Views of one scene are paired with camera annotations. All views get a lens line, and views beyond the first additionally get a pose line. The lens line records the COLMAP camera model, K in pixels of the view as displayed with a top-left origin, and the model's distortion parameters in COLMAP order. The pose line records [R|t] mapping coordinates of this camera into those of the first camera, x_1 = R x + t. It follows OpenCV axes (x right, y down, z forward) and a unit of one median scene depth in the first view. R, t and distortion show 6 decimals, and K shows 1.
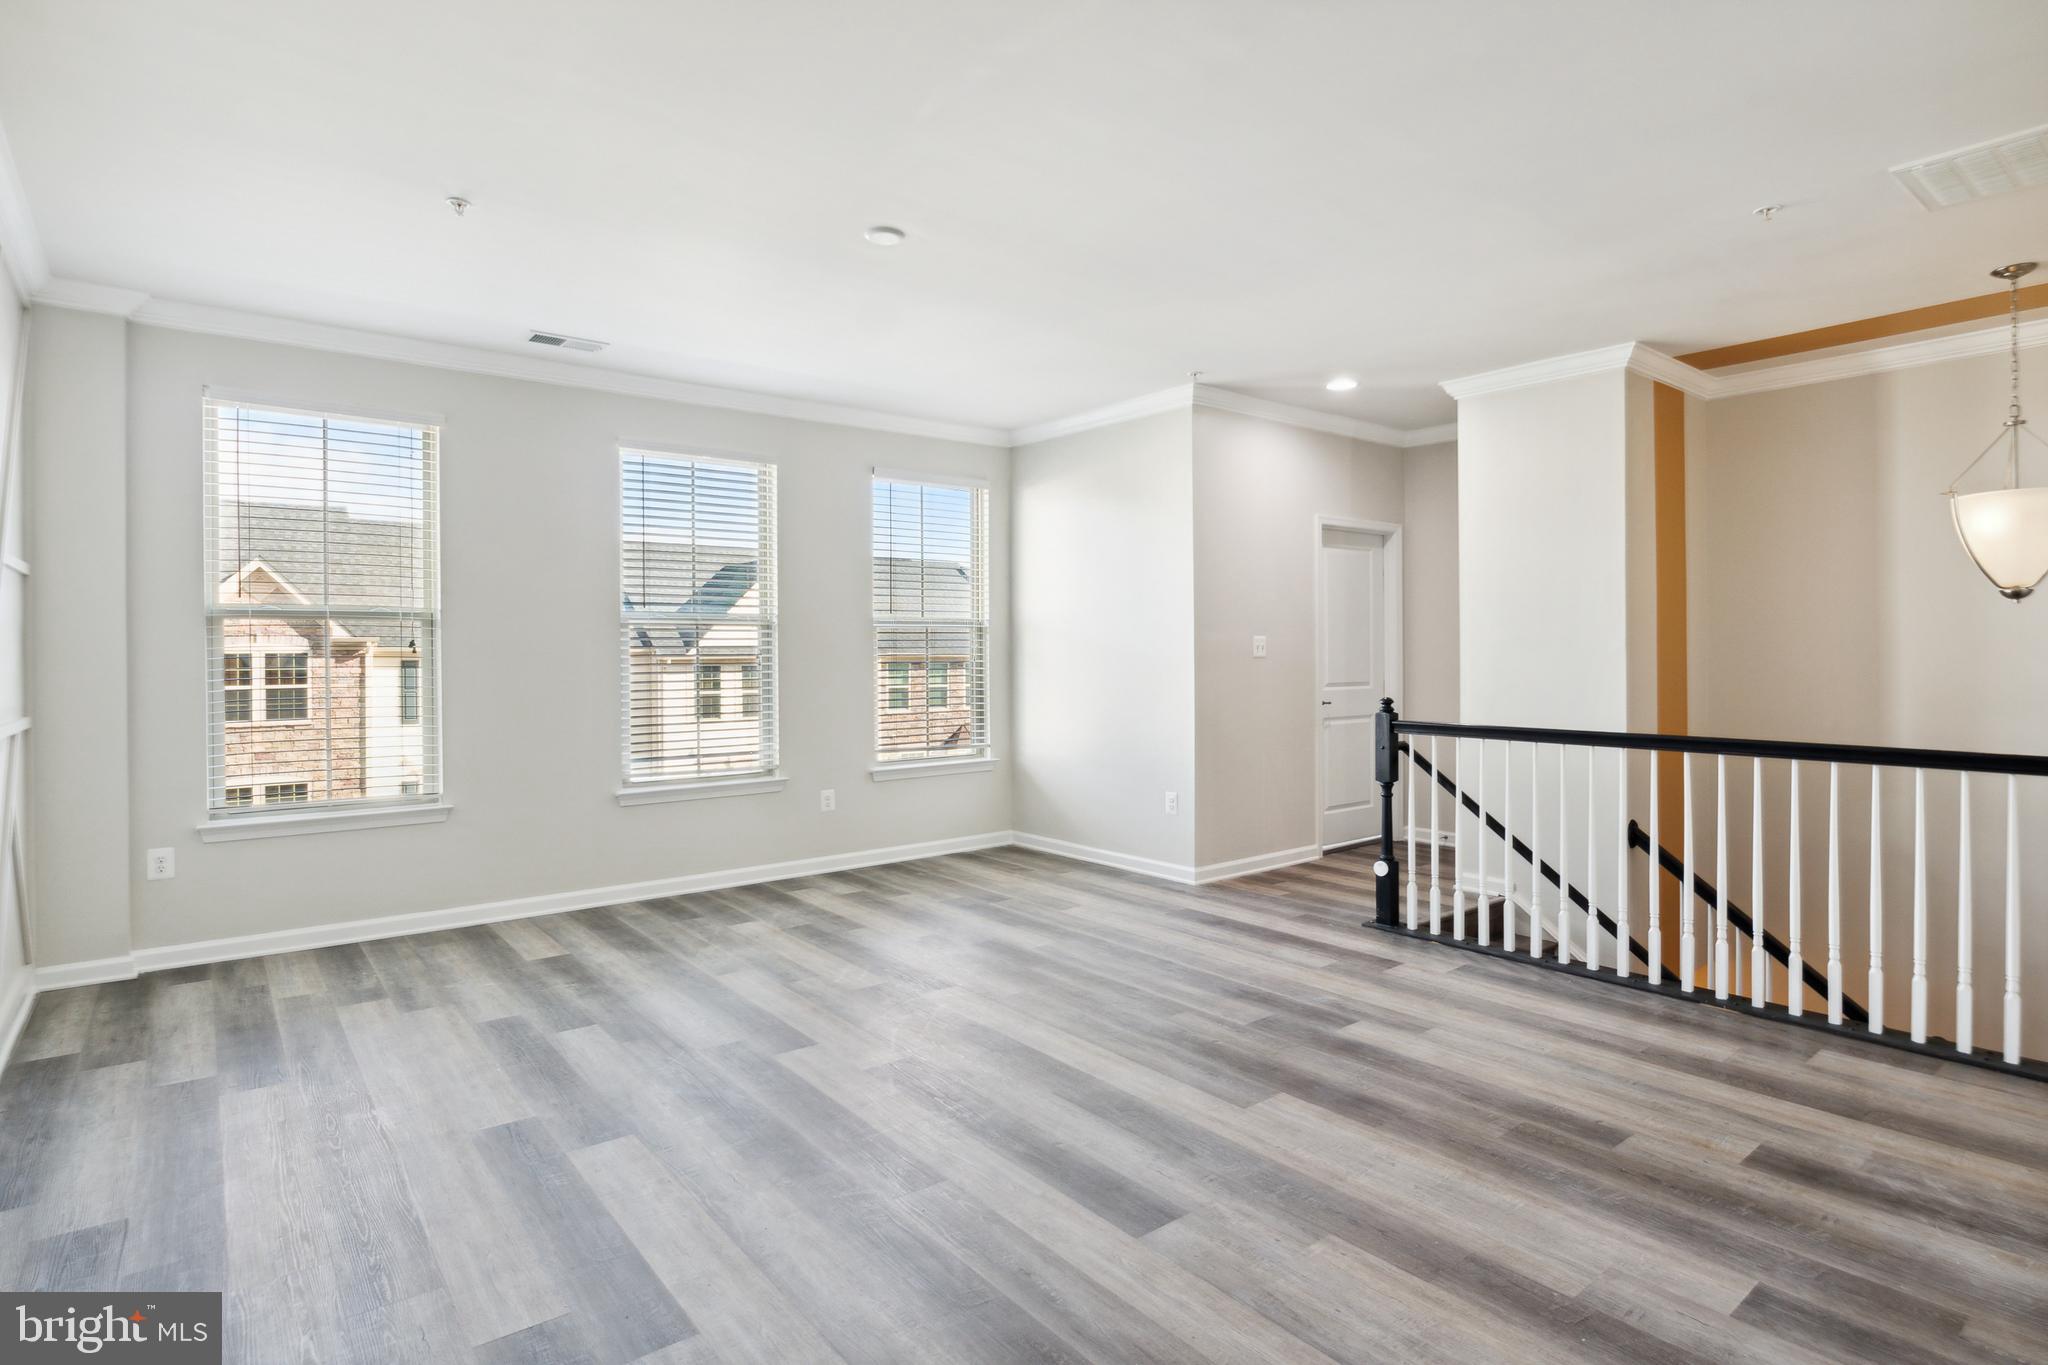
lens RADIAL K [[1074.5, 0, 1097.5], [0, 1074.5, 671.4], [0, 0, 1]] dist [-0.014453, 0.000396]
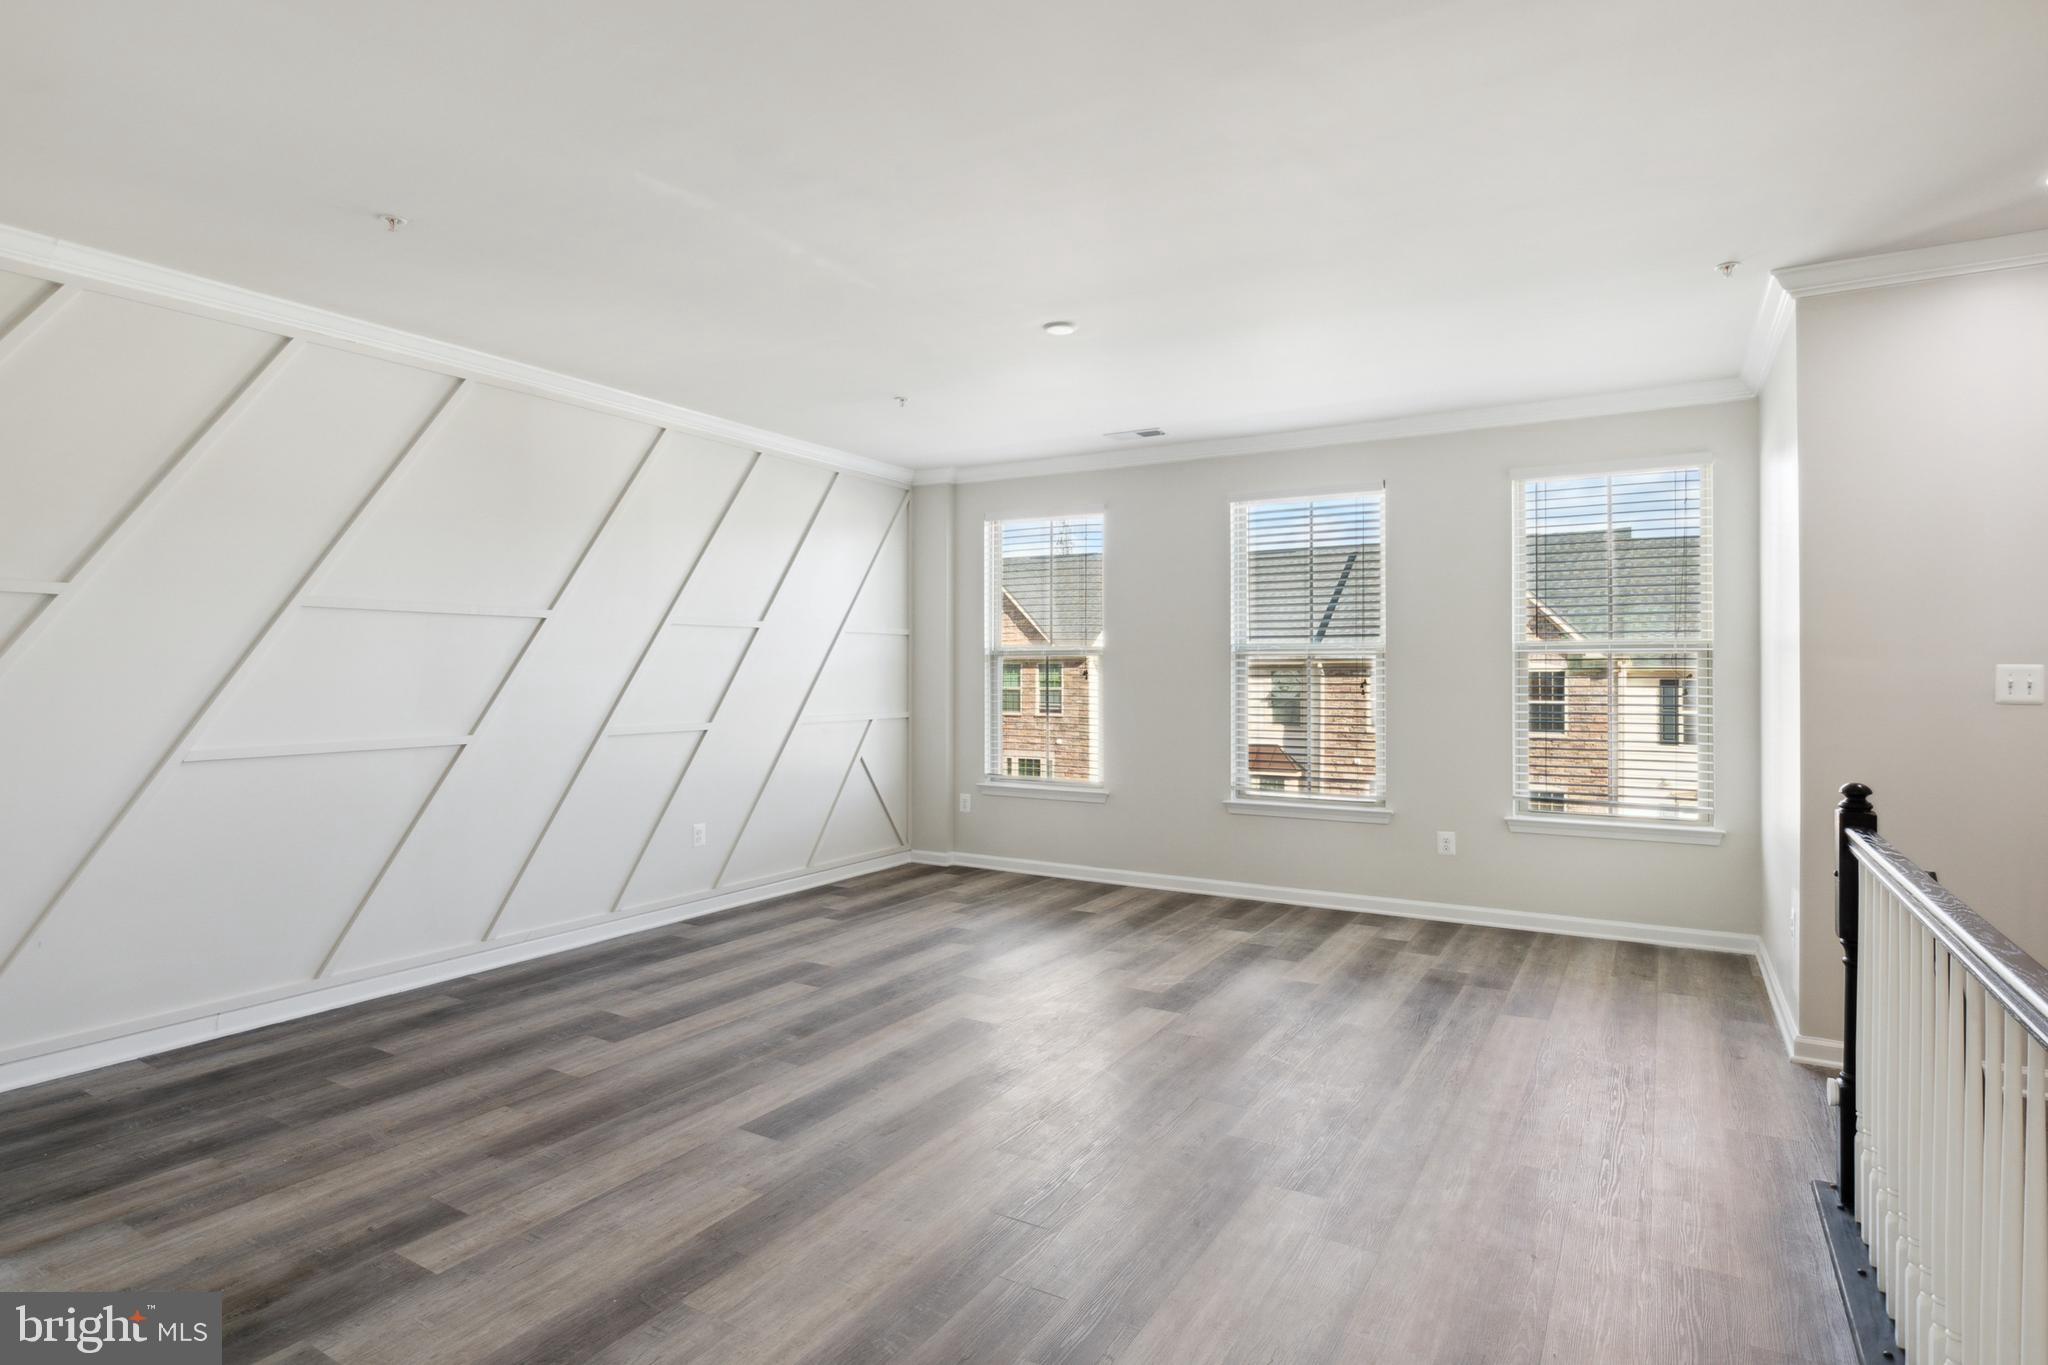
lens RADIAL K [[1125.2, 0, 946.8], [0, 1125.2, 672.6], [0, 0, 1]] dist [-0.007227, -0.000404]
pose [[0.277658, 0.007195, -0.960653, 0.802691], [-0.019778, 0.999803, 0.001771, -0.027299], [0.960476, 0.018508, 0.277746, 0.466744]]
